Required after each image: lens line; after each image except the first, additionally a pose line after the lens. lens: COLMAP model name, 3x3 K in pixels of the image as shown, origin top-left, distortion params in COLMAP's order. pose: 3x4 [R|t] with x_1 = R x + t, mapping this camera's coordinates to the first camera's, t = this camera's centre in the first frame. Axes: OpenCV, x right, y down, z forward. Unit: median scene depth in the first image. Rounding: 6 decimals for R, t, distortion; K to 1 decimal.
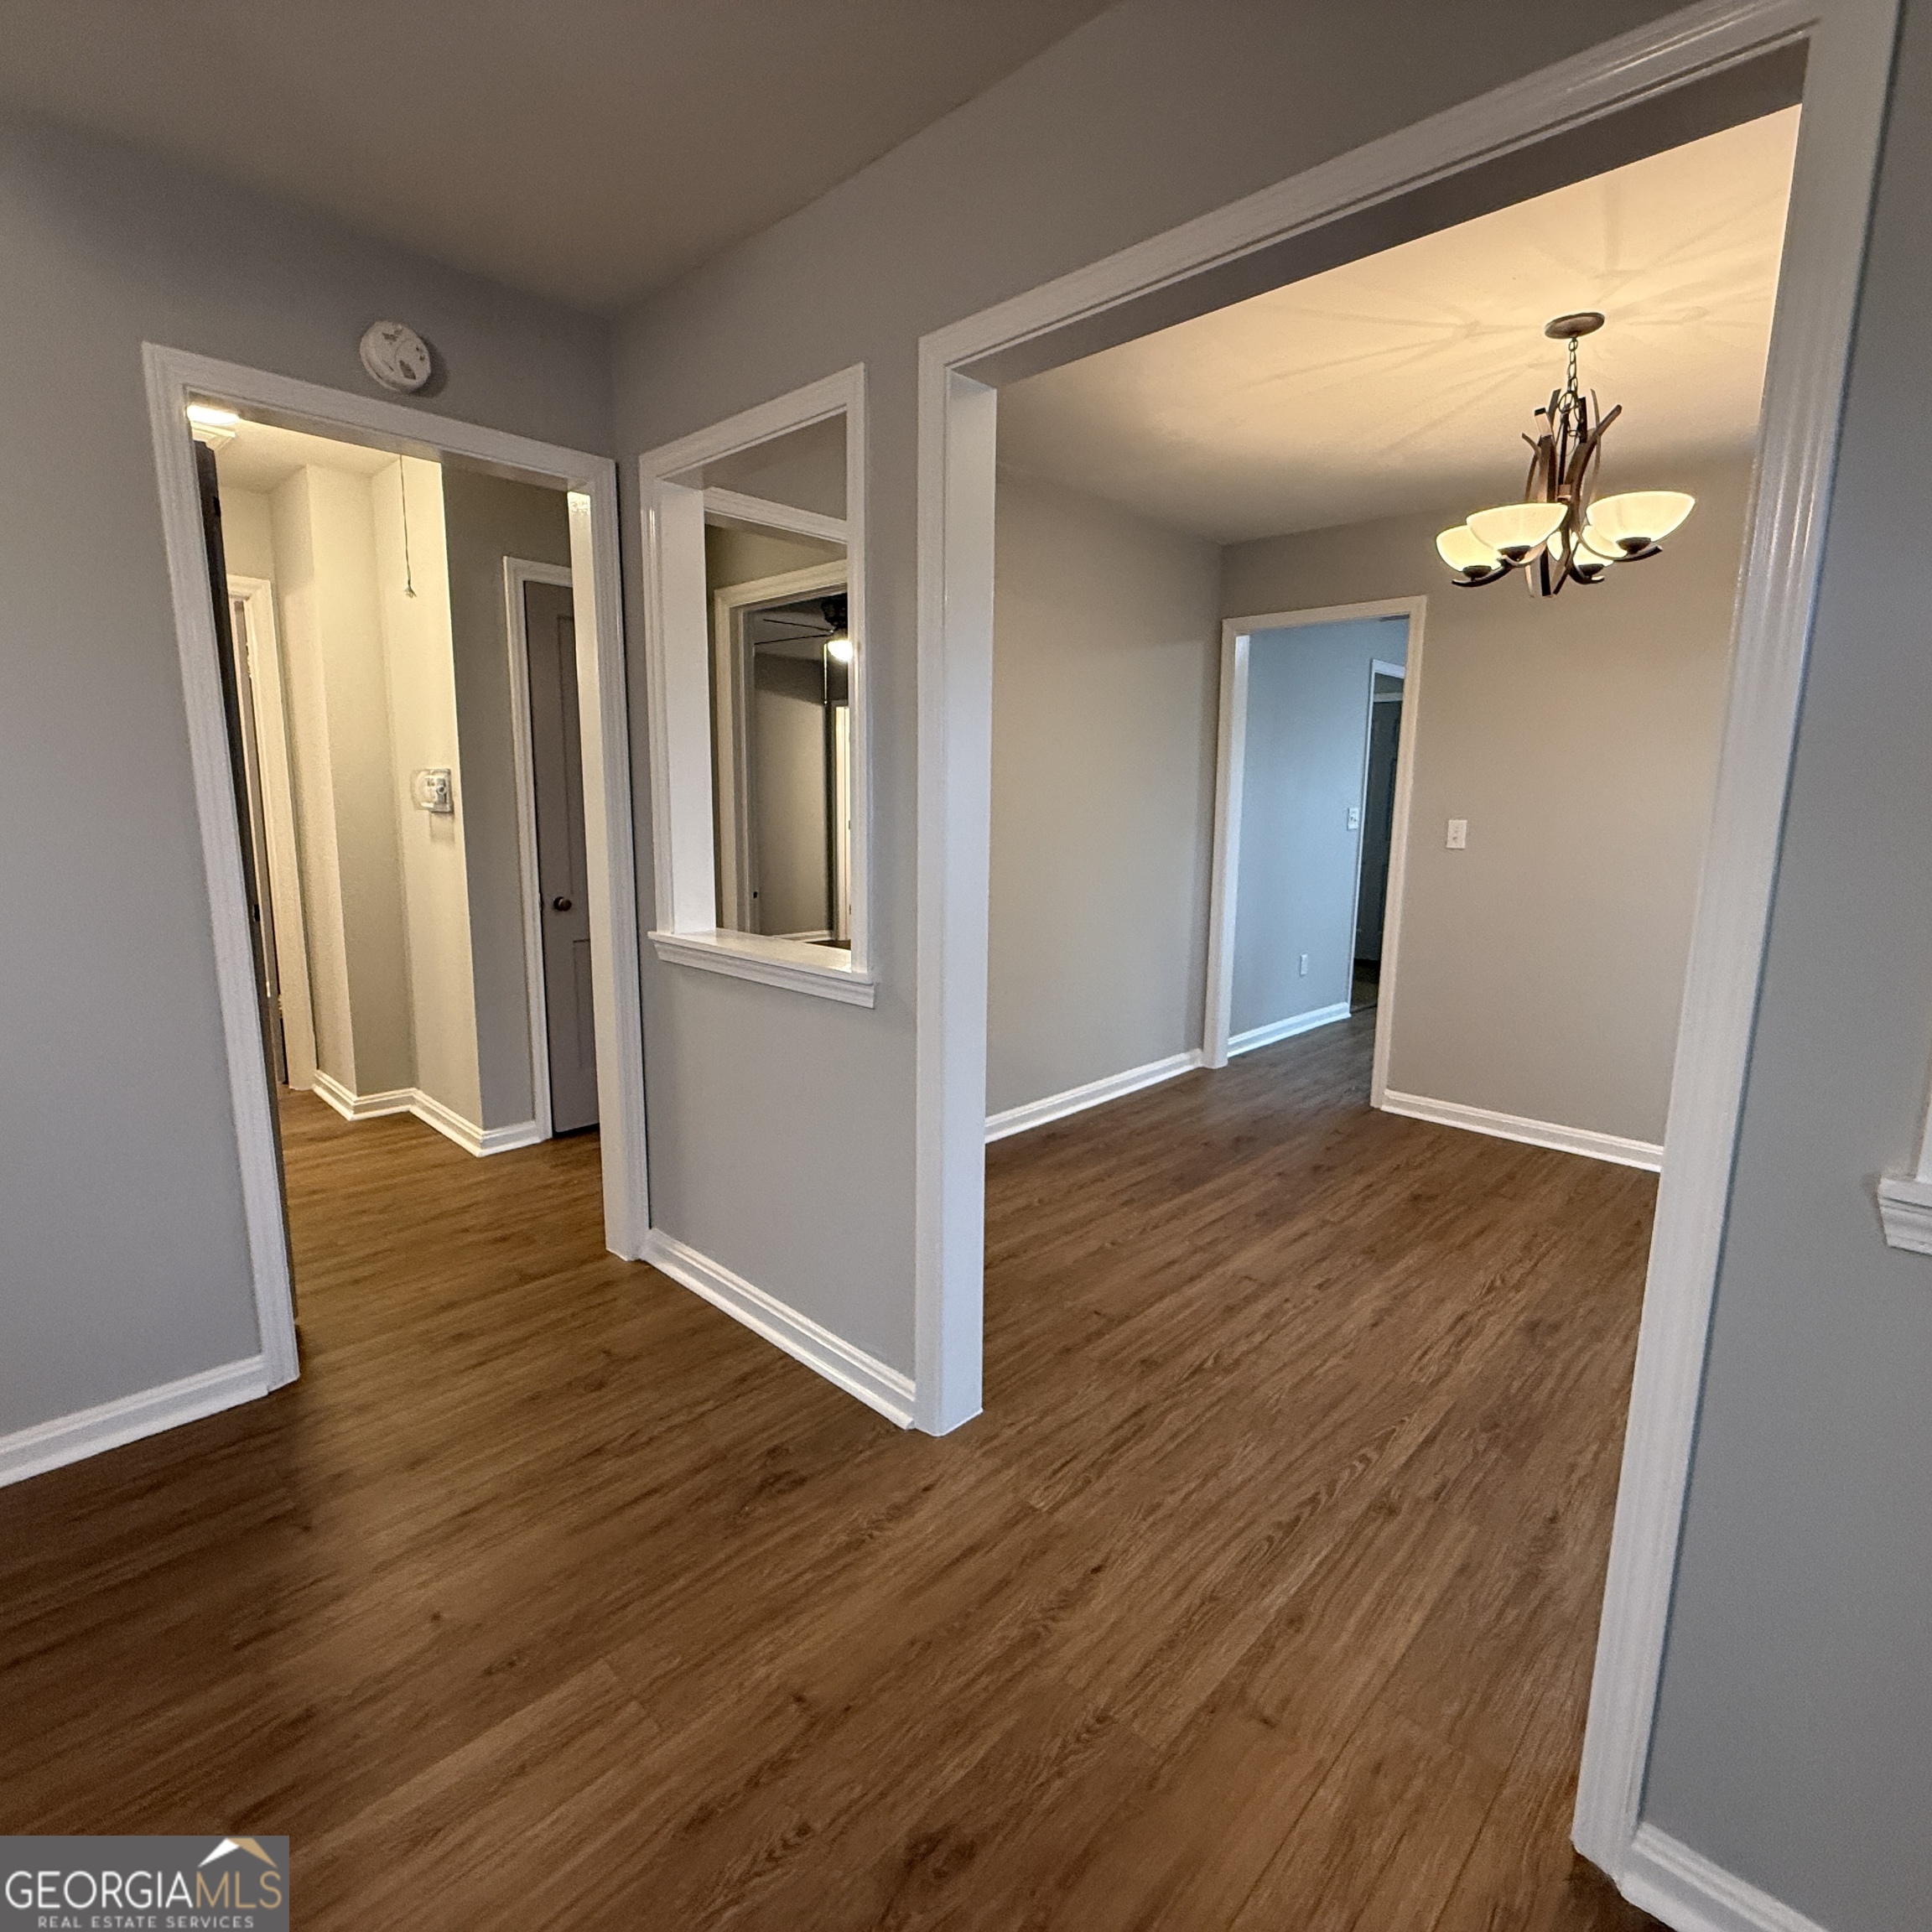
lens RADIAL K [[1029.2, 0, 941.6], [0, 1029.2, 965.2], [0, 0, 1]] dist [0.004301, -0.001522]
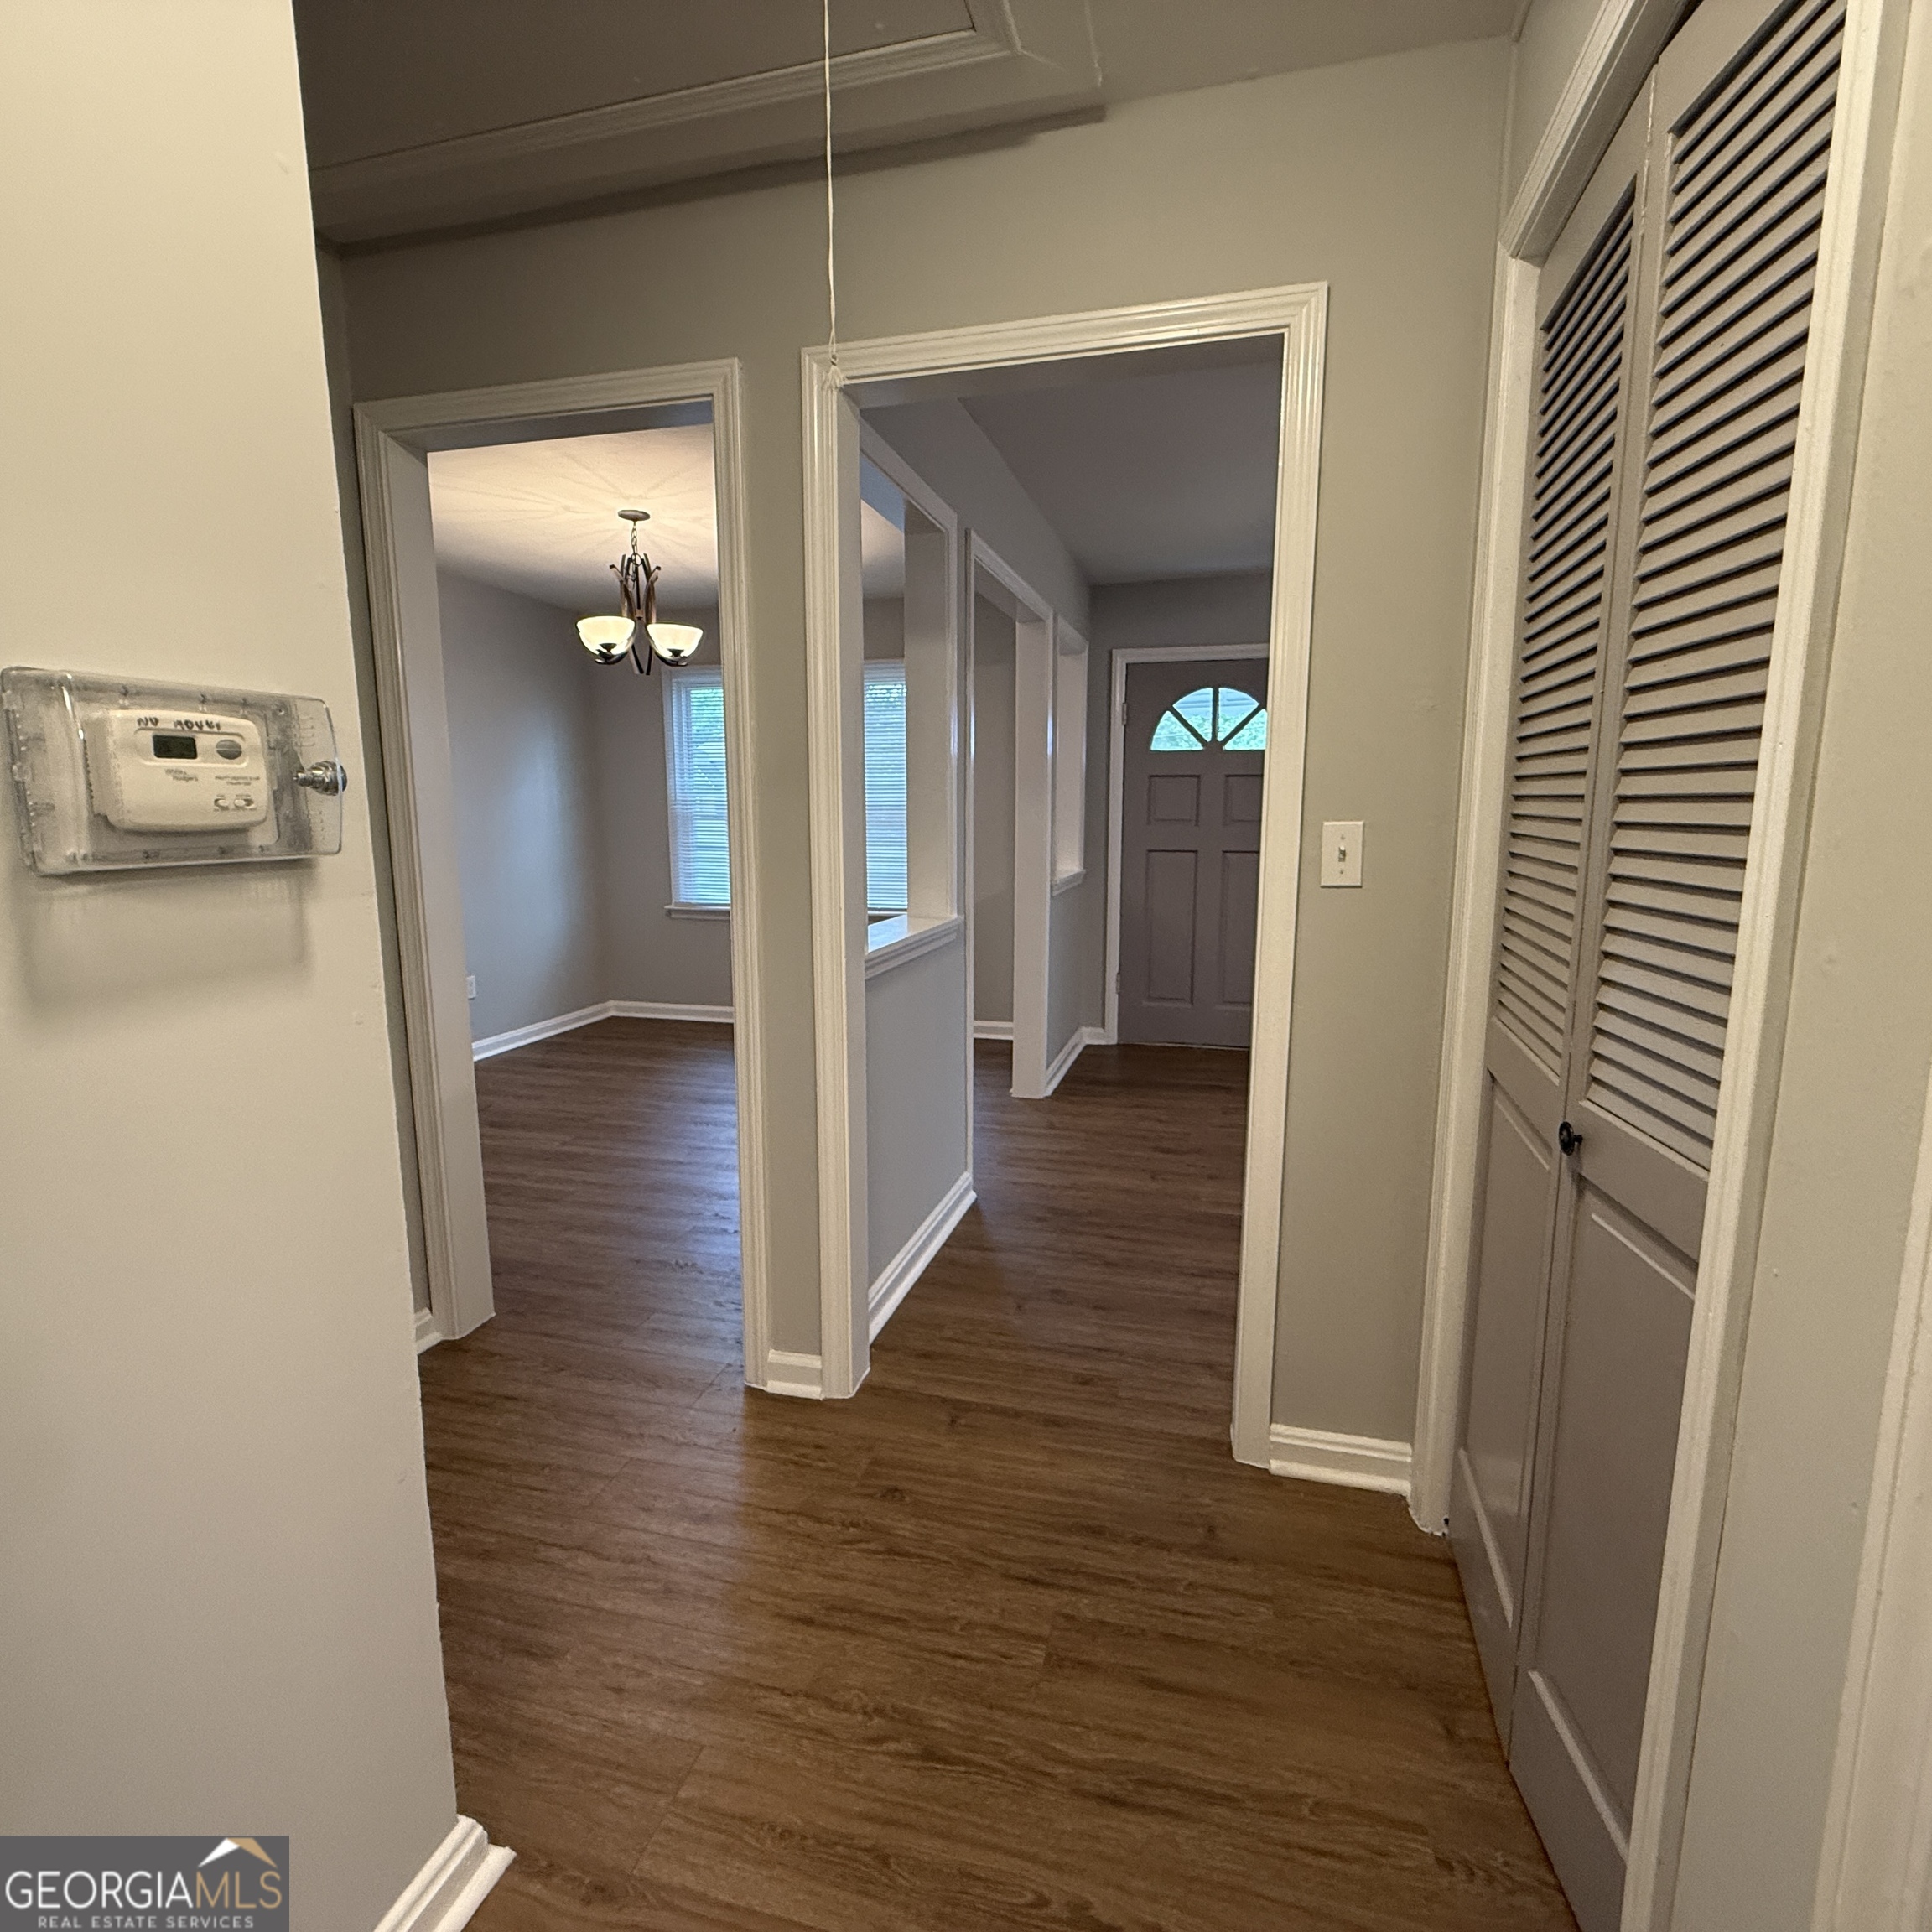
lens RADIAL K [[1029.2, 0, 971.9], [0, 1029.2, 968.7], [0, 0, 1]] dist [0.004301, -0.001522]
pose [[-0.489832, -0.150928, 0.858653, -0.881773], [0.142099, 0.957909, 0.249437, -0.186784], [-0.860158, 0.244196, -0.447768, 1.071400]]
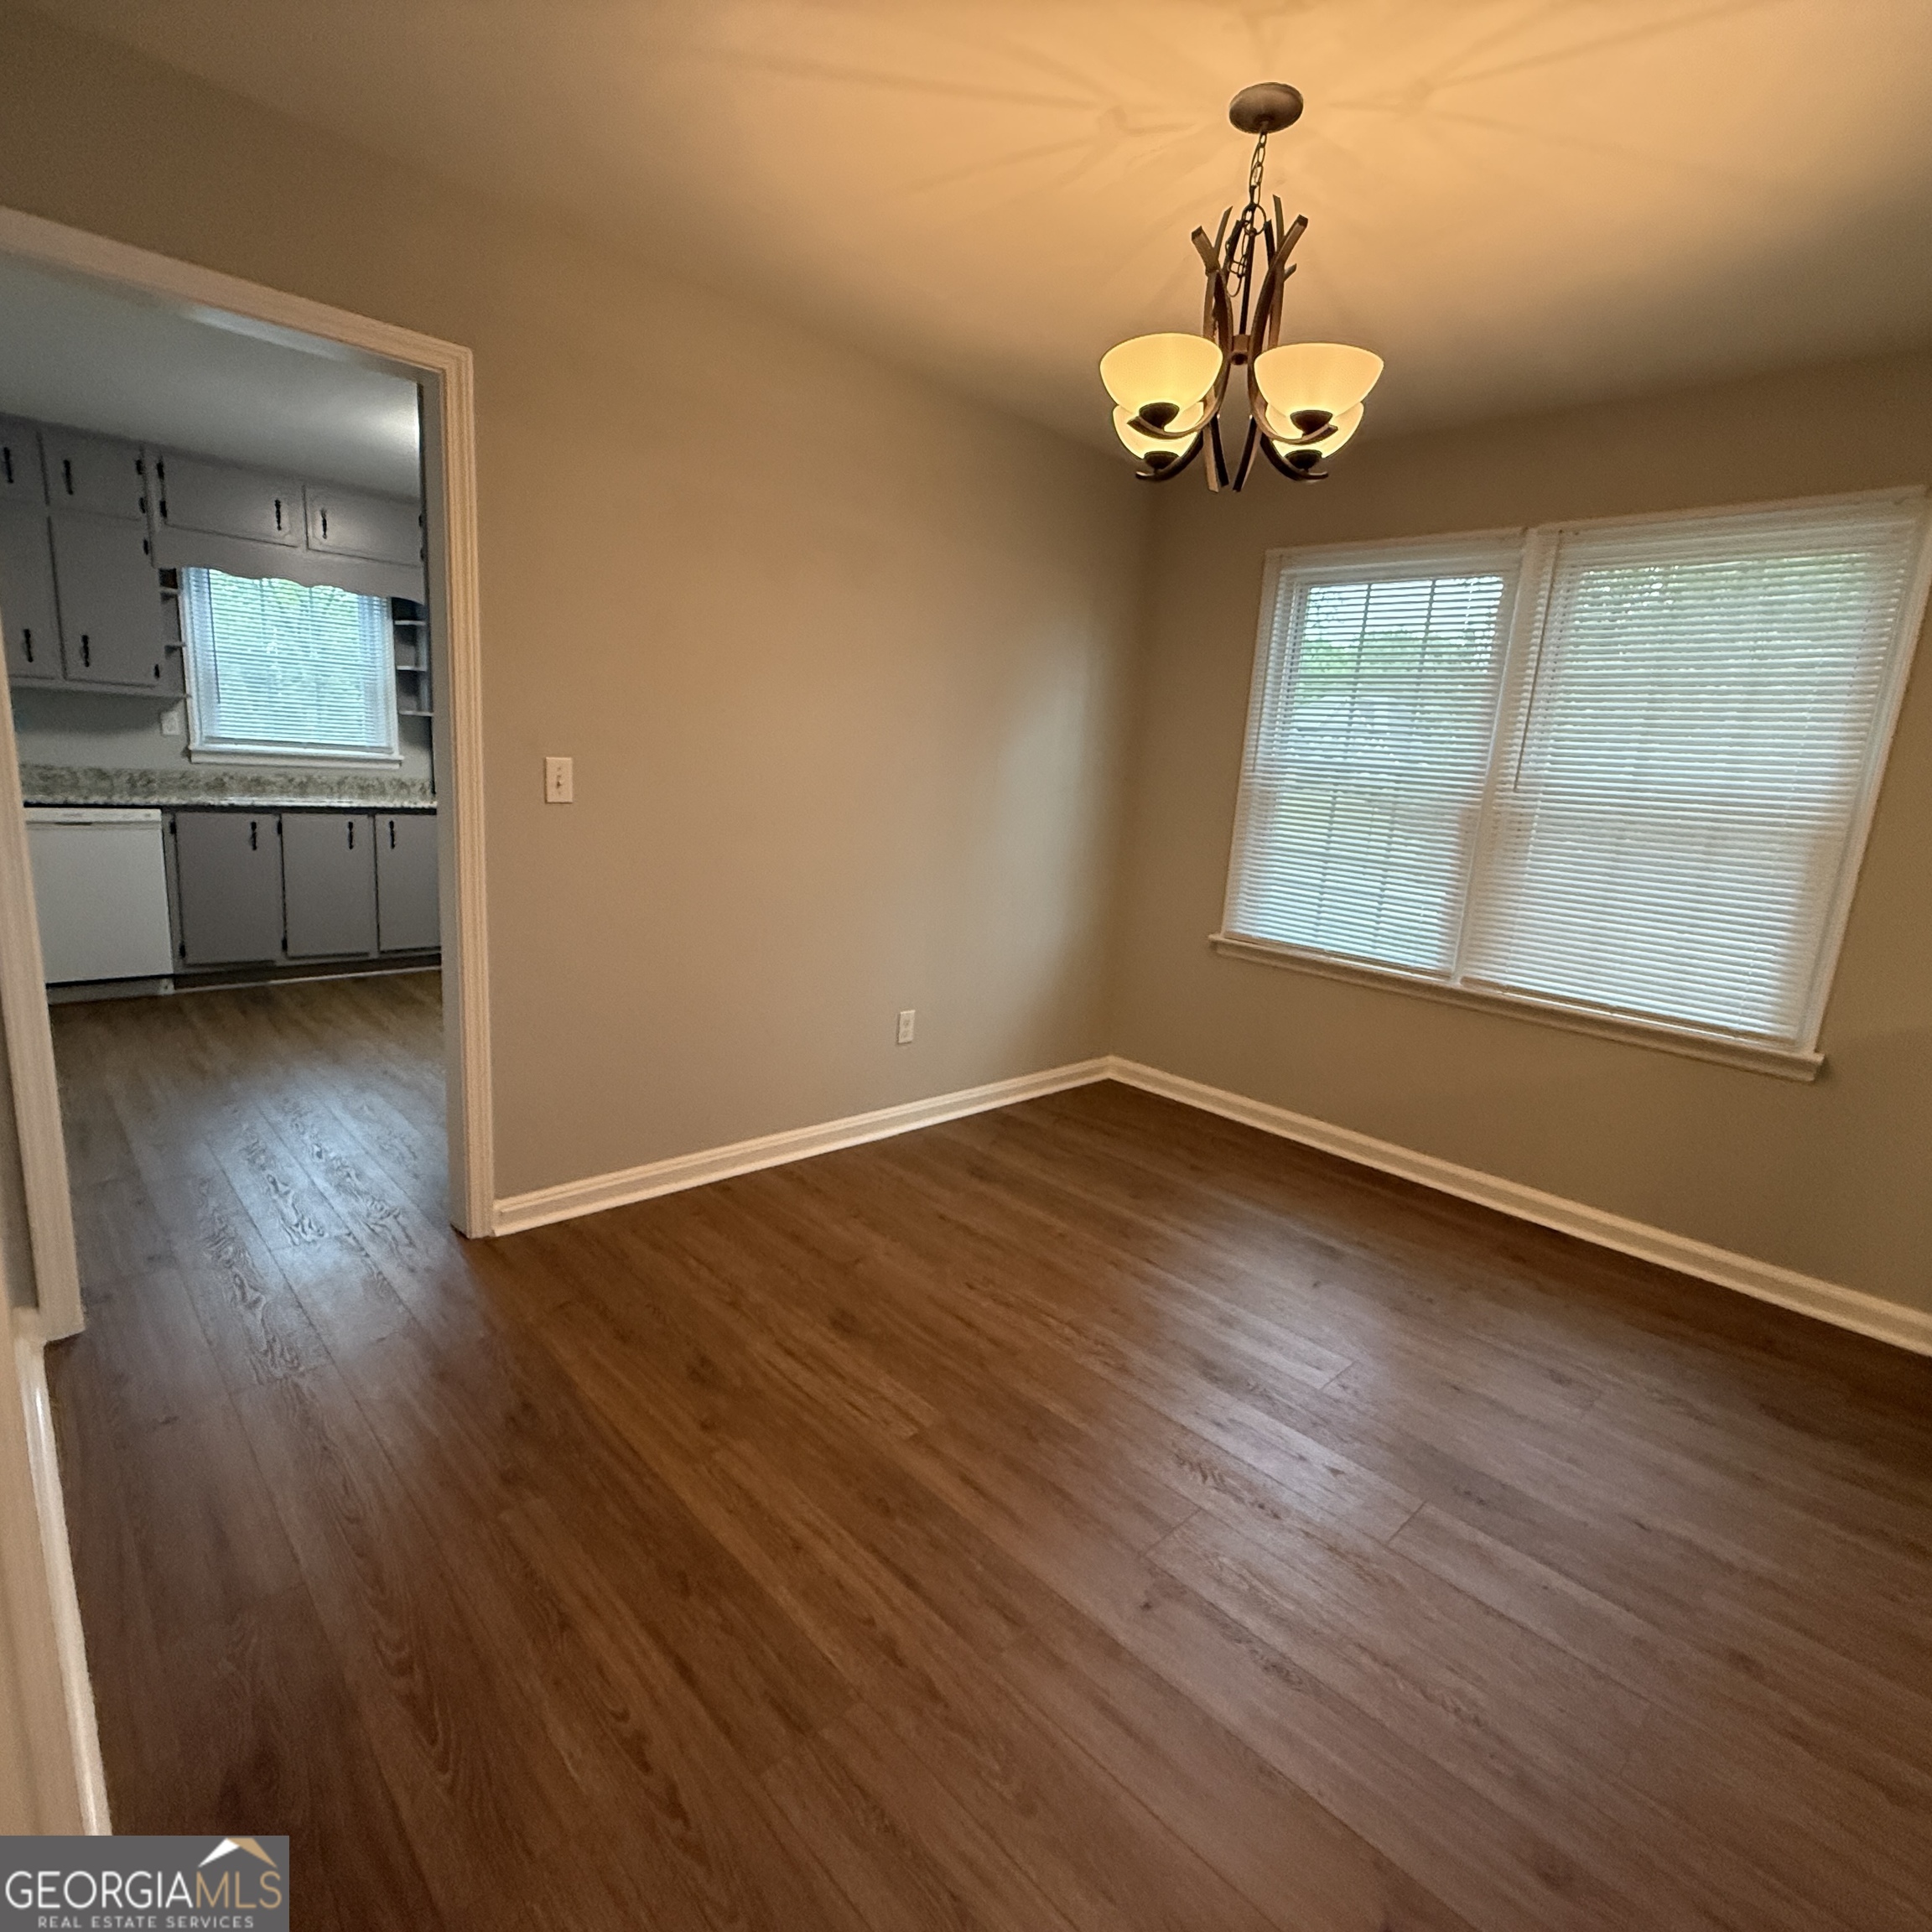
lens RADIAL K [[1029.2, 0, 968.5], [0, 1029.2, 959.1], [0, 0, 1]] dist [0.004301, -0.001522]
pose [[0.033424, -0.203282, 0.978550, -0.166613], [0.102335, 0.974647, 0.198976, -0.148324], [-0.994188, 0.093489, 0.053380, 0.901977]]
